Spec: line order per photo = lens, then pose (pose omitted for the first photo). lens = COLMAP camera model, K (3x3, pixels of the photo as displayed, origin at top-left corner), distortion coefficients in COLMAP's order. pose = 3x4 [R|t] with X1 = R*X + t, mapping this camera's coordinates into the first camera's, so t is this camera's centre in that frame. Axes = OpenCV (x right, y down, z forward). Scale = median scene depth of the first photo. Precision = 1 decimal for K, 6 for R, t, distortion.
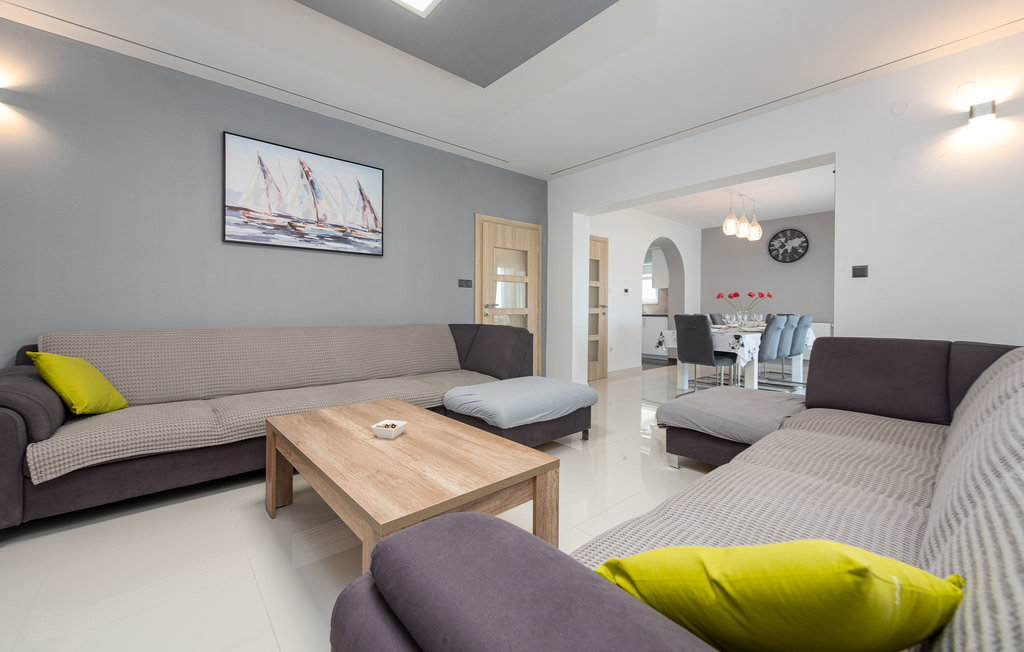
lens RADIAL K [[405.3, 0, 517.1], [0, 405.3, 311.3], [0, 0, 1]] dist [0.000272, -0.000299]
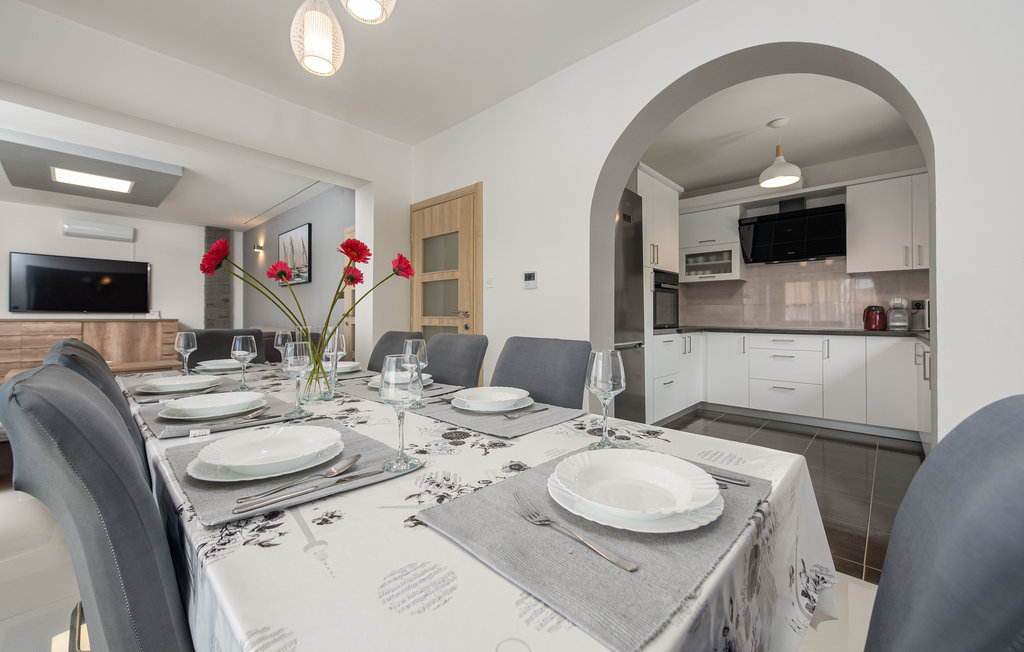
lens RADIAL K [[405.3, 0, 517.1], [0, 405.3, 311.3], [0, 0, 1]] dist [0.000272, -0.000299]
pose [[0.082616, -0.008879, -0.996542, 1.249005], [-0.002740, 0.999955, -0.009136, -0.017742], [0.996578, 0.003485, 0.082588, 1.697695]]
